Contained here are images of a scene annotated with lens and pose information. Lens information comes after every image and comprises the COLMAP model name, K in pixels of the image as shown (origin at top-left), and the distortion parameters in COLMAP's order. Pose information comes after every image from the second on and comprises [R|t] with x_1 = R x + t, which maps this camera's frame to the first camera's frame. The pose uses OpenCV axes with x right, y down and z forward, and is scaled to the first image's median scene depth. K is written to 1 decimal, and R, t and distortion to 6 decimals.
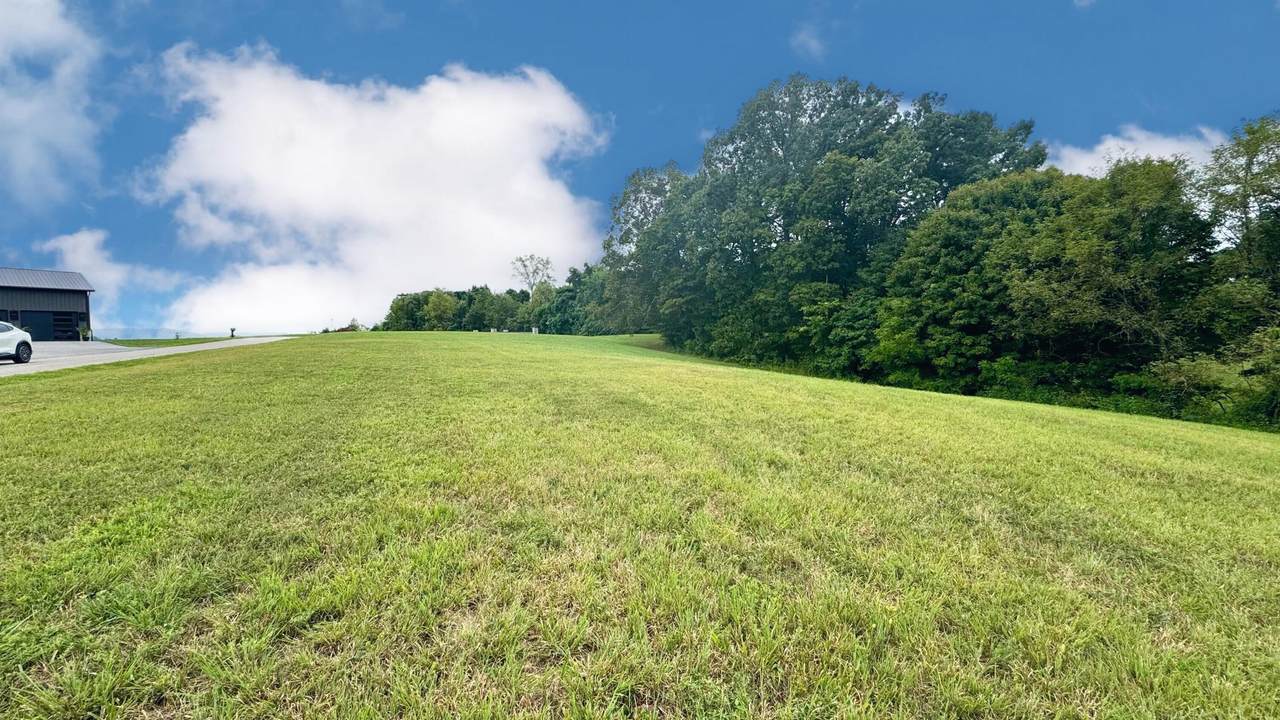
lens RADIAL K [[538.8, 0, 629.9], [0, 538.8, 362.6], [0, 0, 1]] dist [0.000131, 0.000279]
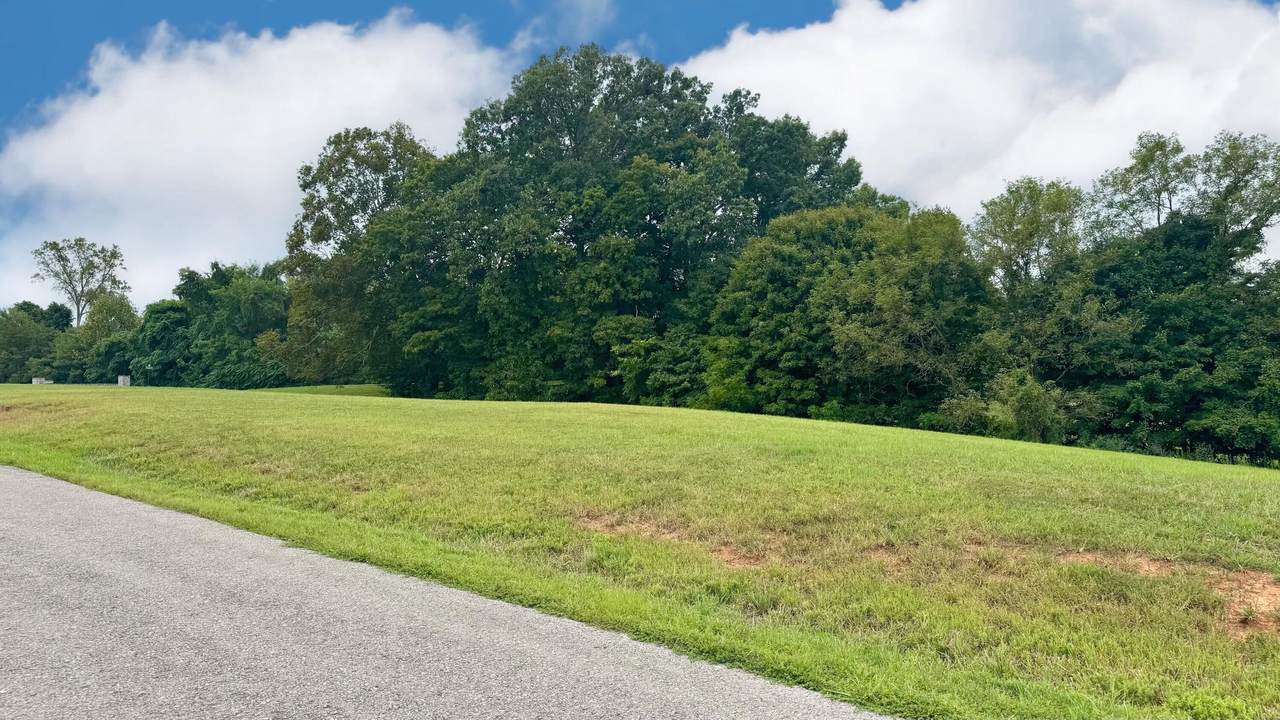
lens RADIAL K [[911.9, 0, 640.0], [0, 911.9, 363.0], [0, 0, 1]] dist [0.064521, 0.002389]
pose [[0.918825, -0.000372, 0.394666, -0.201881], [0.030712, 0.997035, -0.070561, 0.020858], [-0.393469, 0.076954, 0.916111, -0.281899]]
